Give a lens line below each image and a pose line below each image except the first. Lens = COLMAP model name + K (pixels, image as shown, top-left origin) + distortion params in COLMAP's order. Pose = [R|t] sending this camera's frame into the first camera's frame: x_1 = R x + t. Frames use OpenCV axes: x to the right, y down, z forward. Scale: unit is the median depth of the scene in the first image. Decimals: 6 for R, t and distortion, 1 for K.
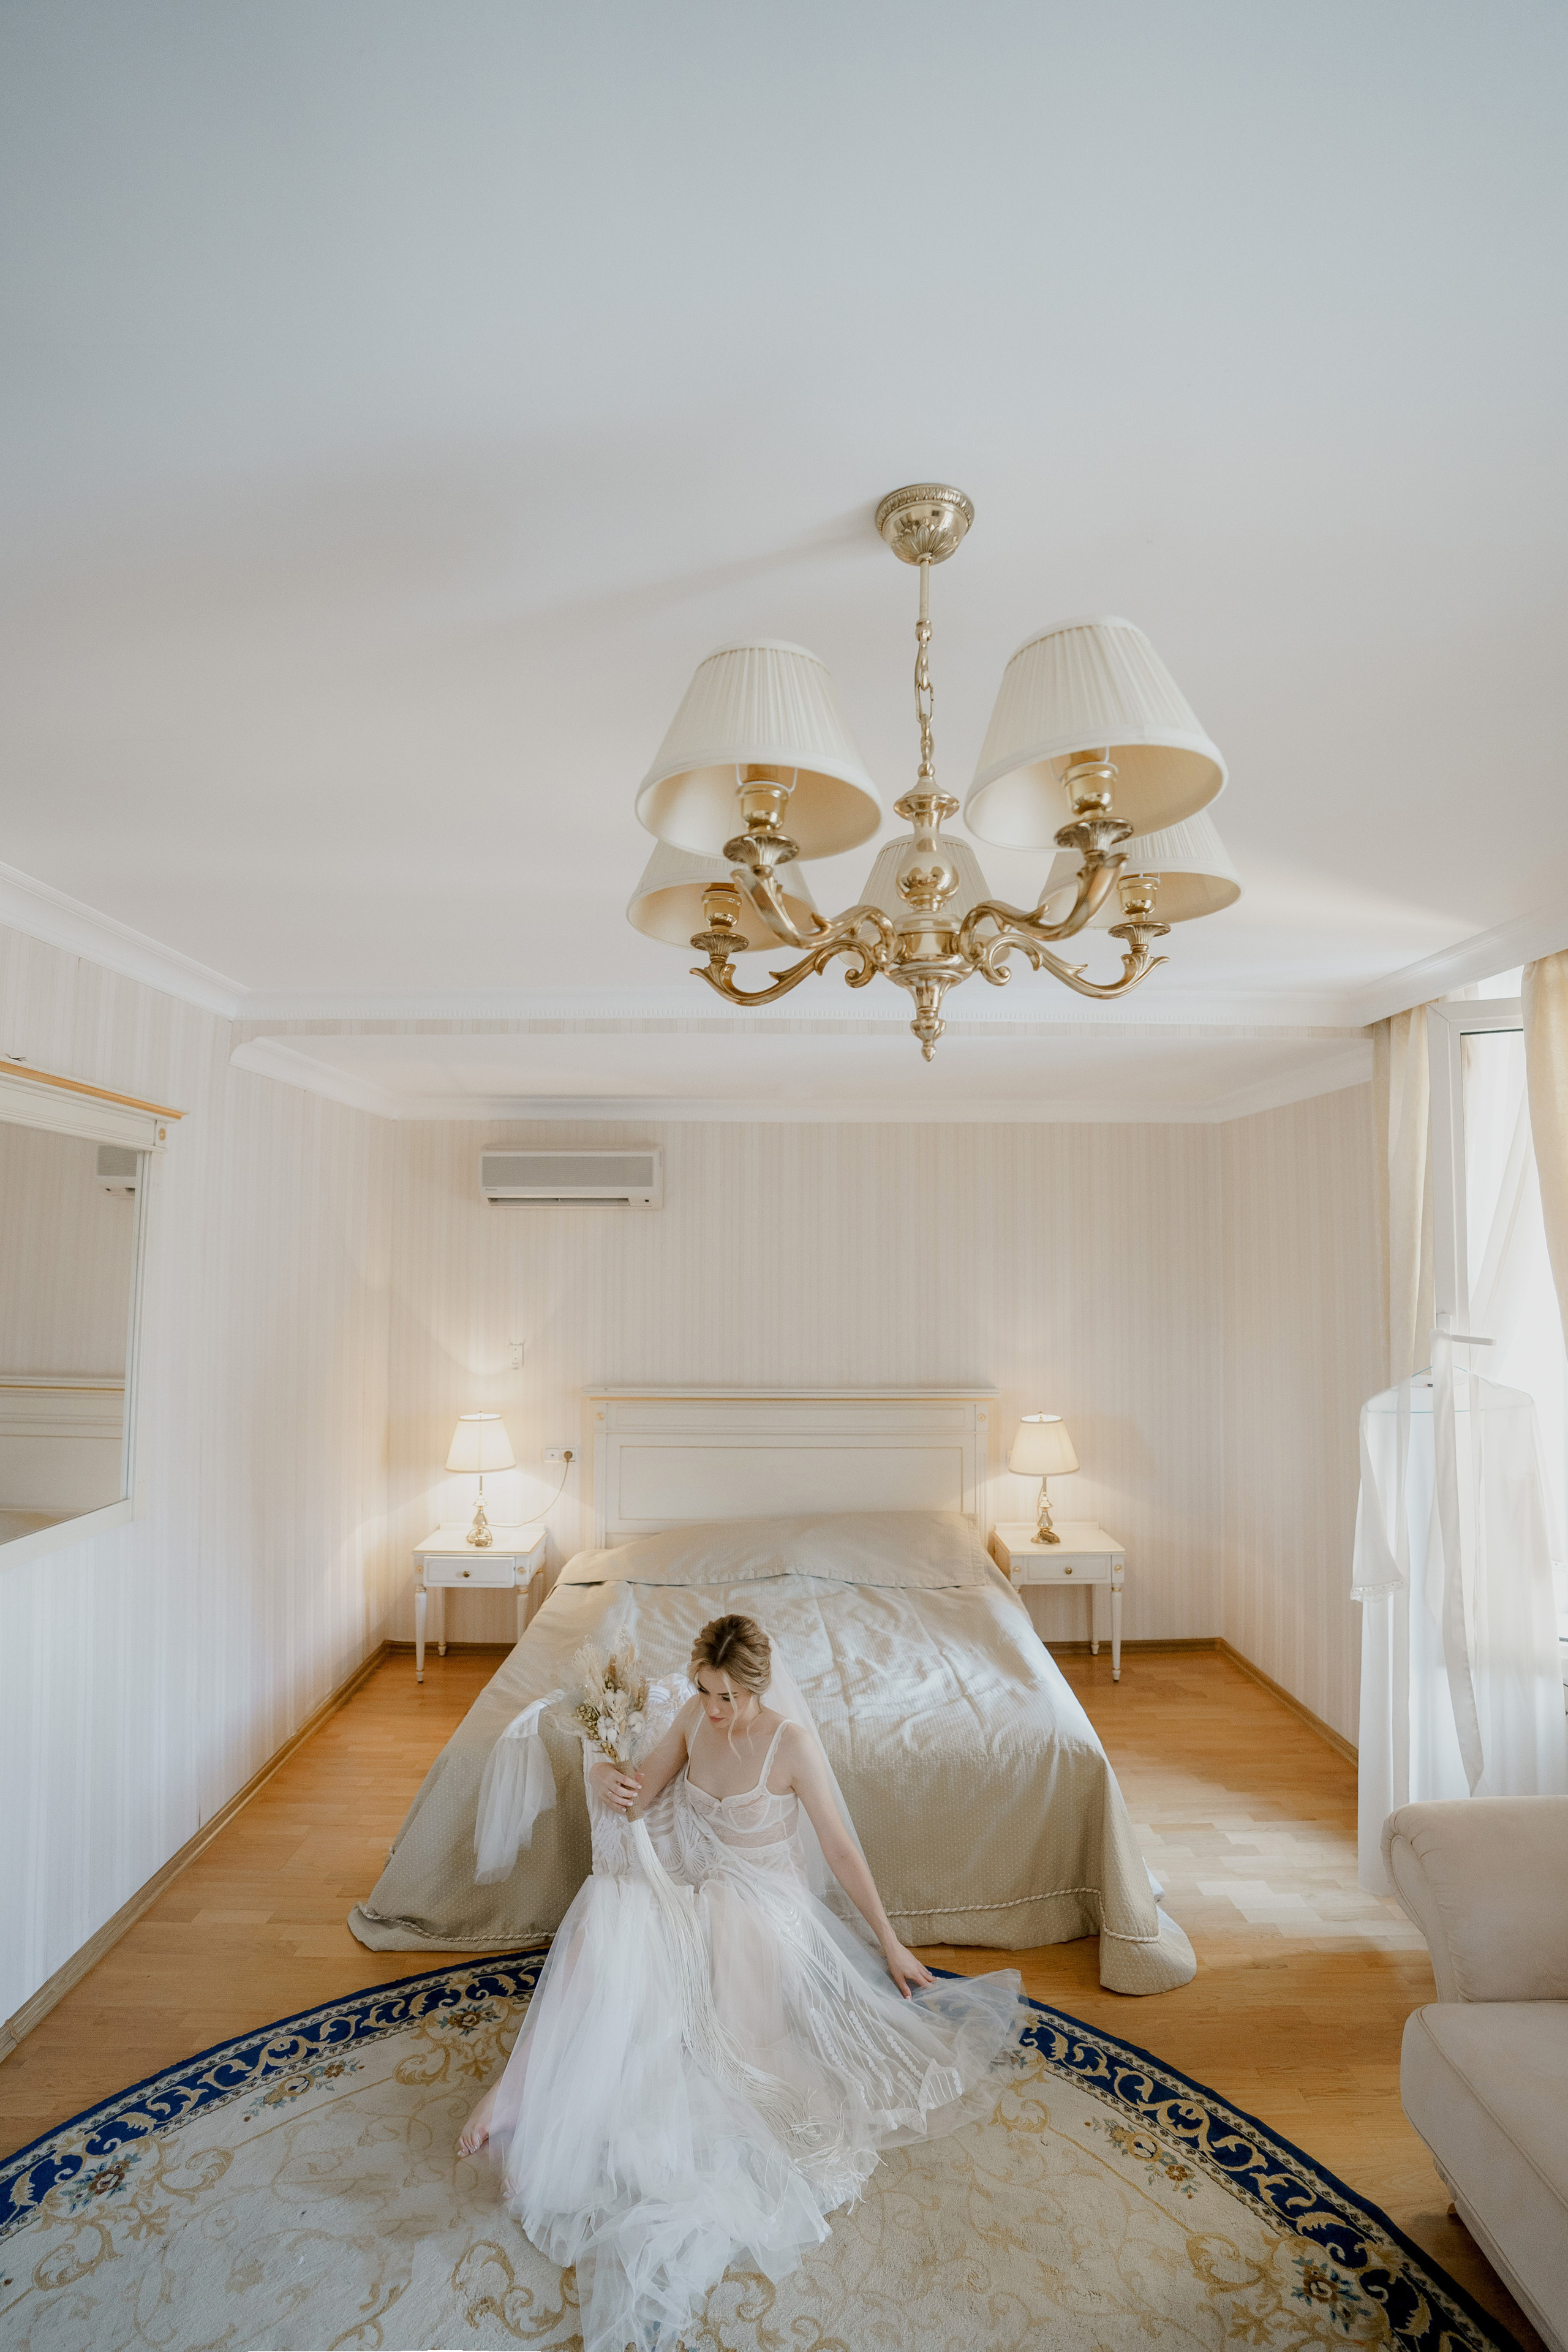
lens RADIAL K [[1173.6, 0, 799.7], [0, 1173.6, 1191.4], [0, 0, 1]] dist [-0.046116, 0.022495]
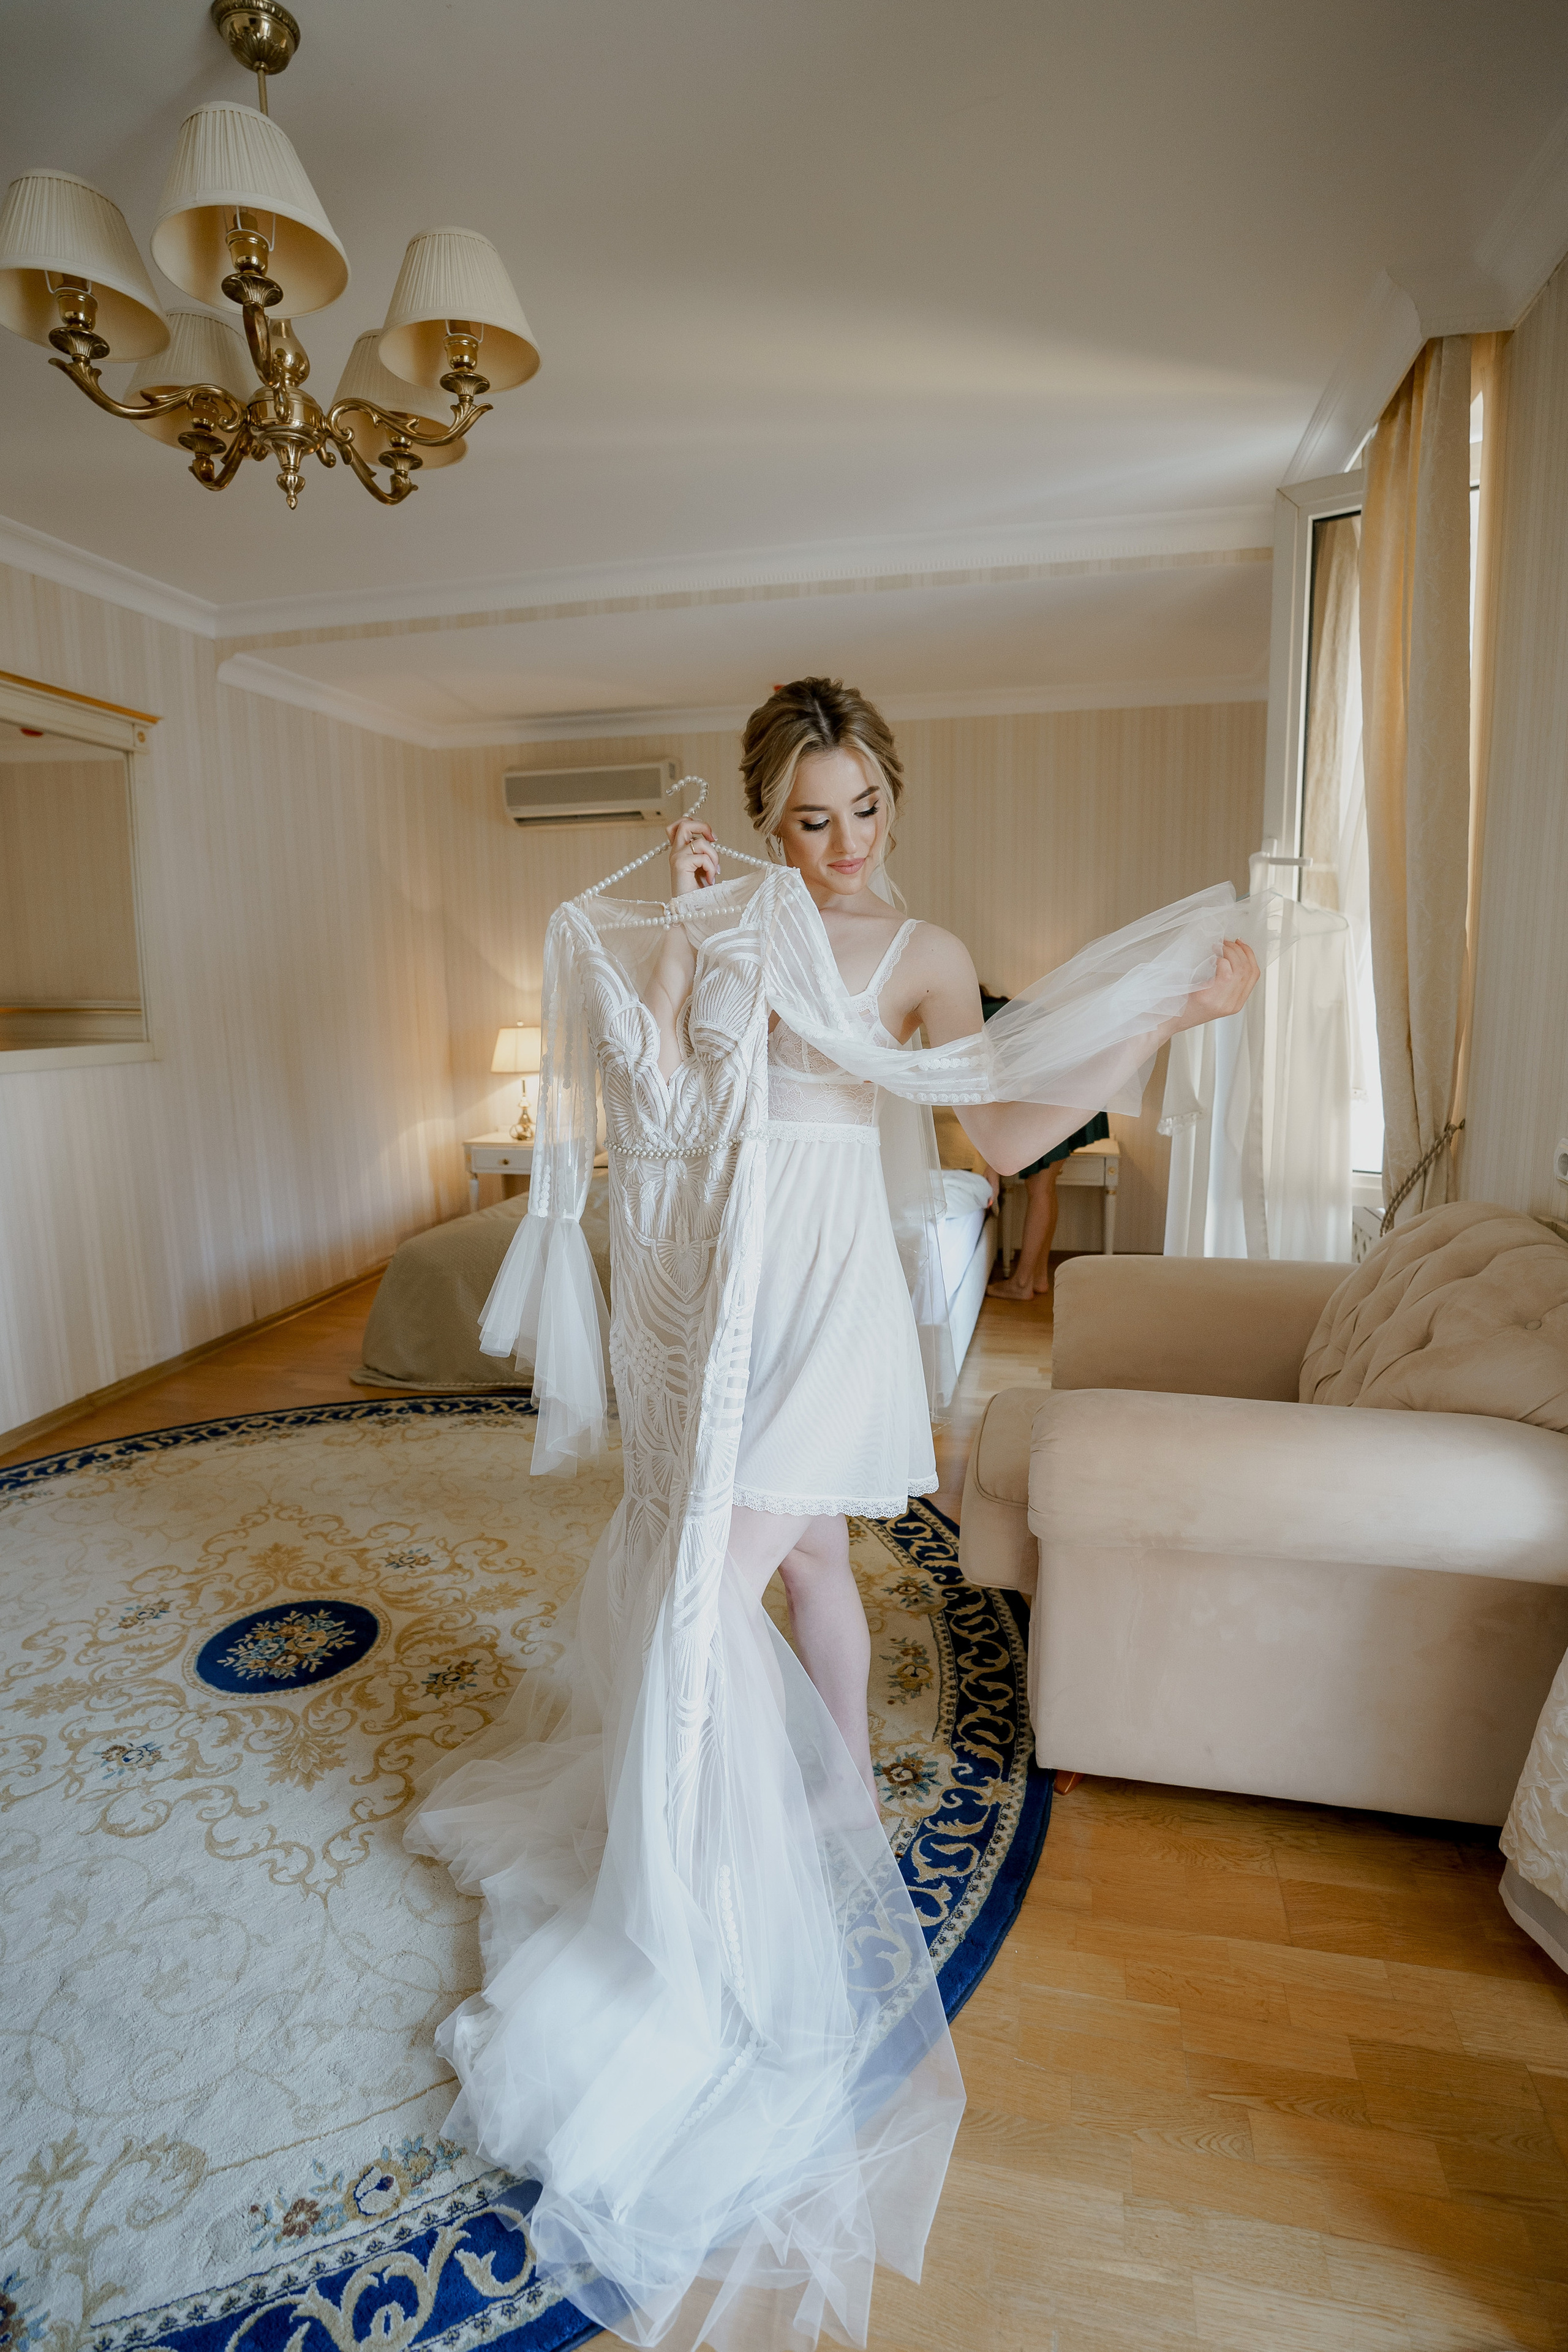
lens RADIAL K [[1280.9, 0, 793.1], [0, 1280.9, 1217.3], [0, 0, 1]] dist [-0.042077, 0.004724]
pose [[0.970353, 0.028842, -0.239967, 0.492299], [0.030145, 0.970660, 0.238560, 0.165487], [0.239807, -0.238721, 0.941013, -0.189384]]
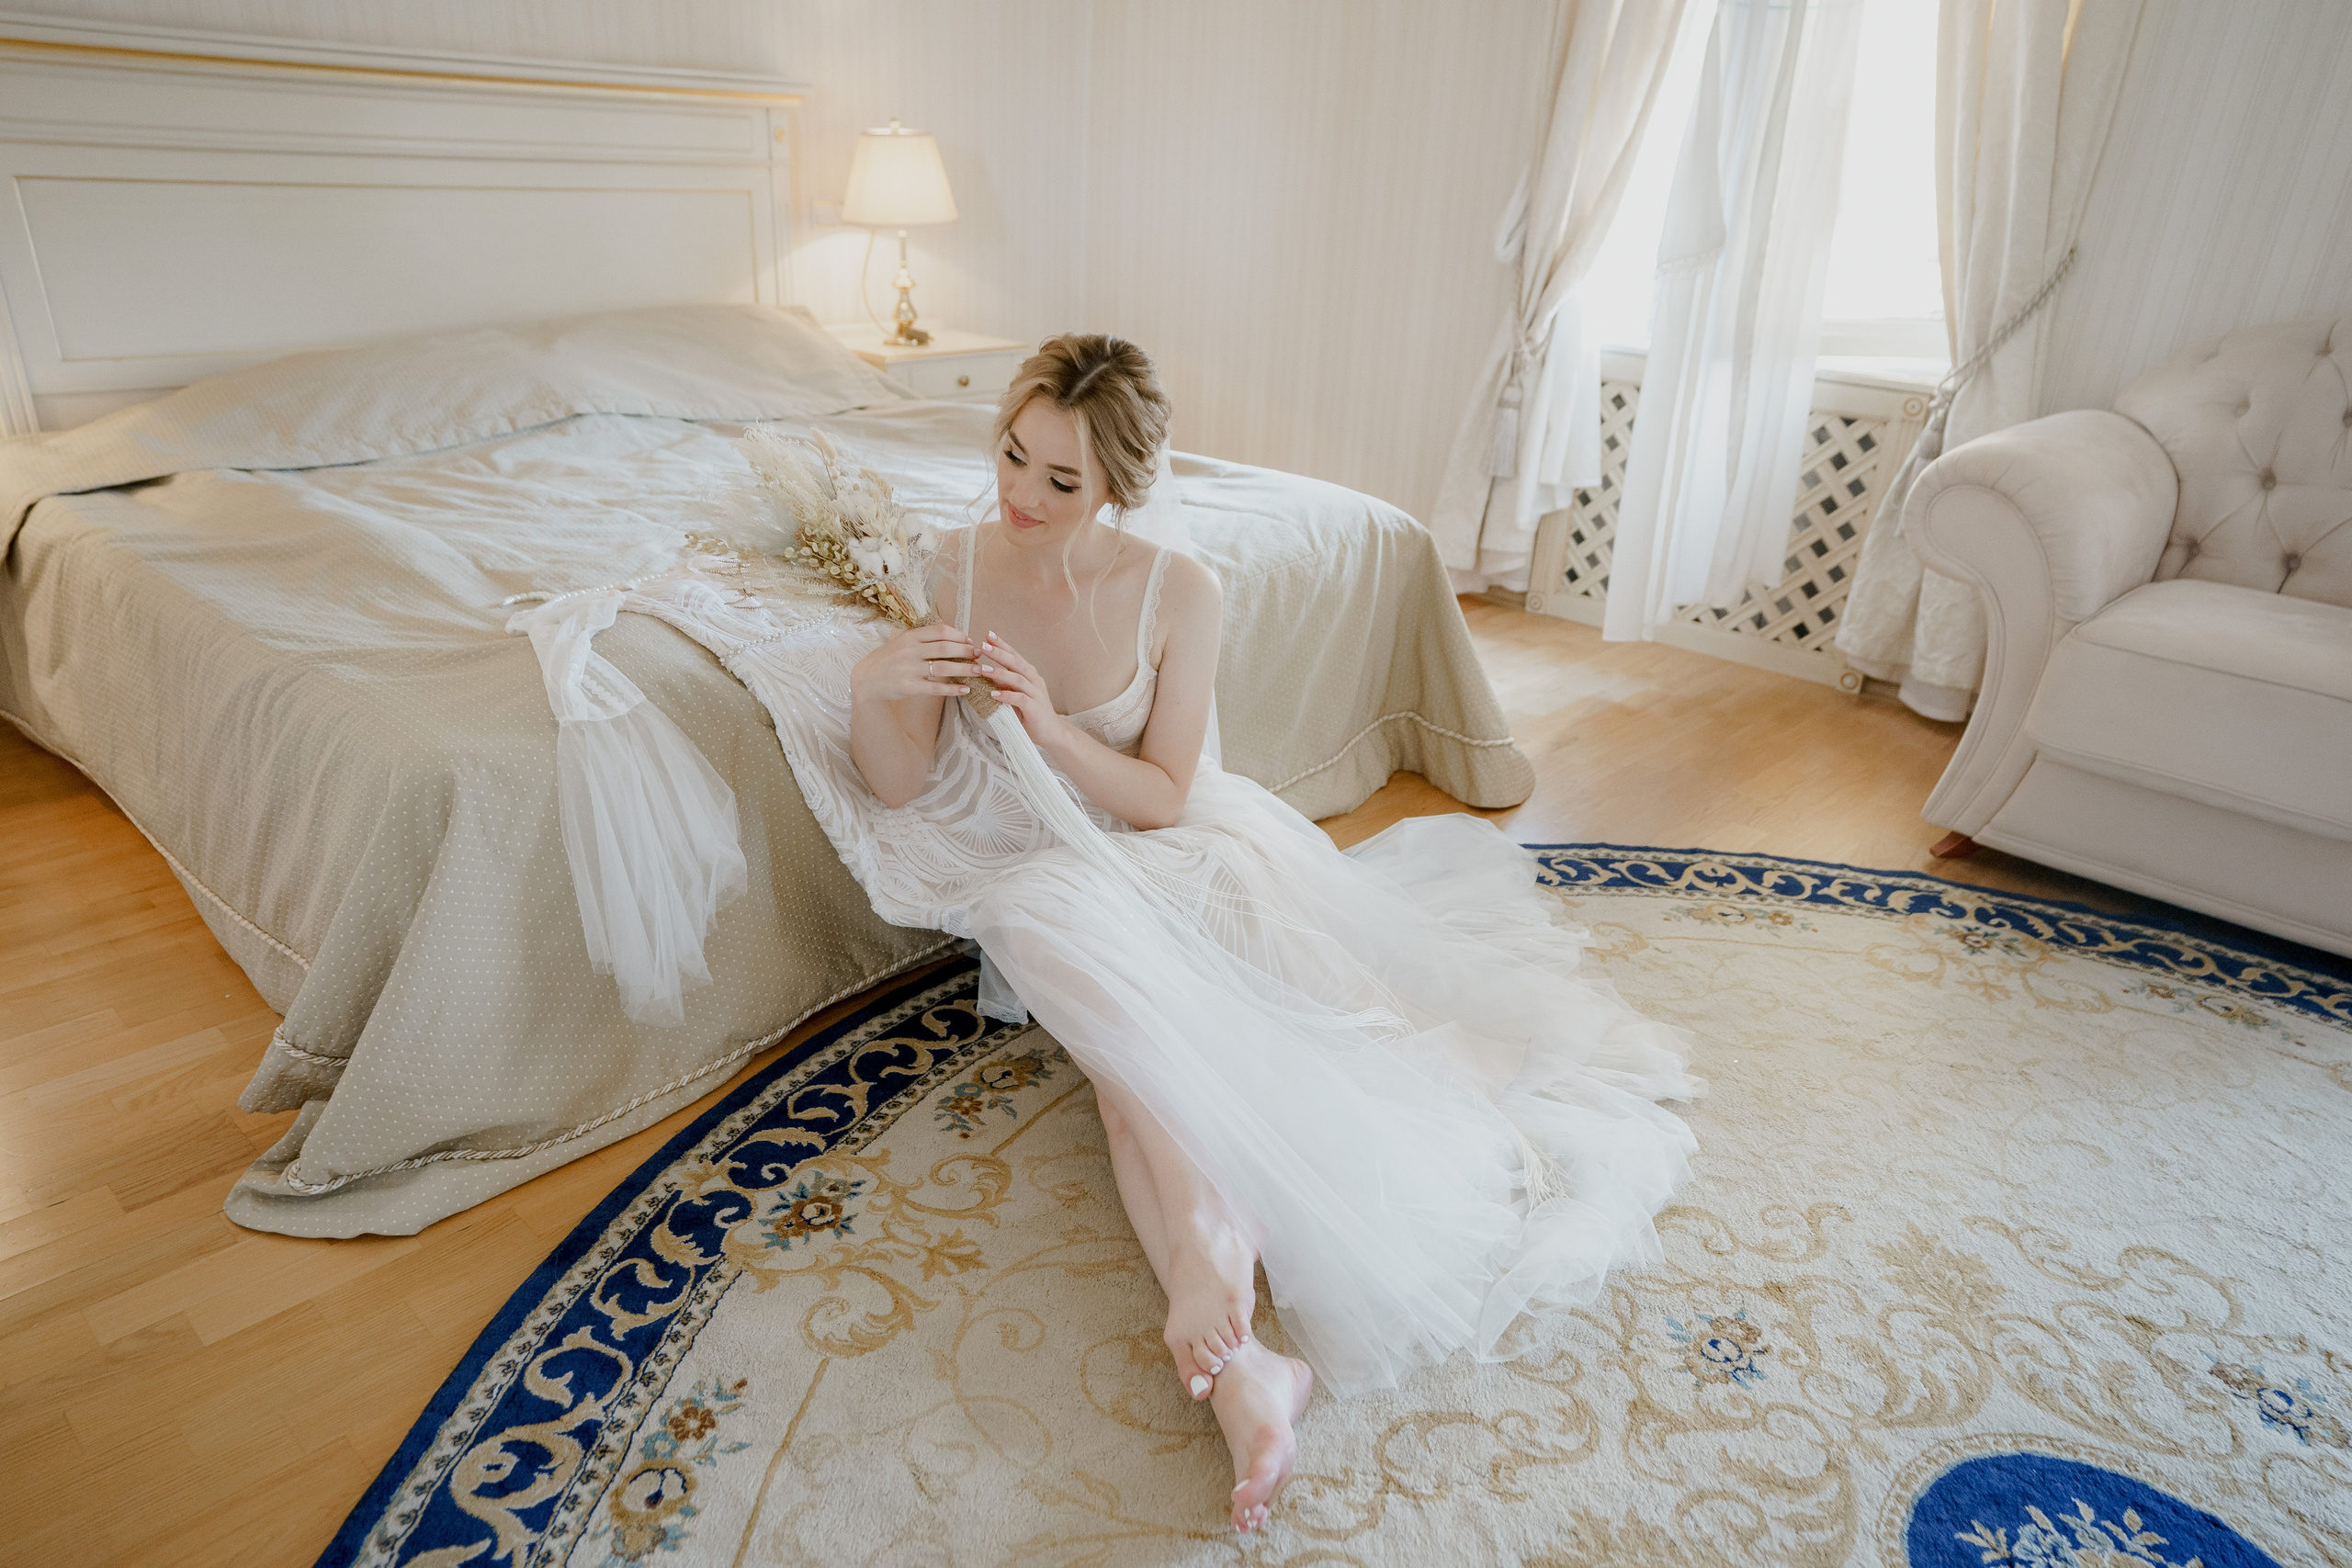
lens RADIAL K [[1536.8, 0, 1224.6], [0, 1536.8, 795.5], [0, 0, 1]] dist [-0.003890, 0.013283]
pose [[0.679042, -0.266345, 0.684078, -0.556406], [-0.074498, 0.902047, 0.425160, 0.287445], [-0.730309, -0.339665, 0.592686, 0.564230]]
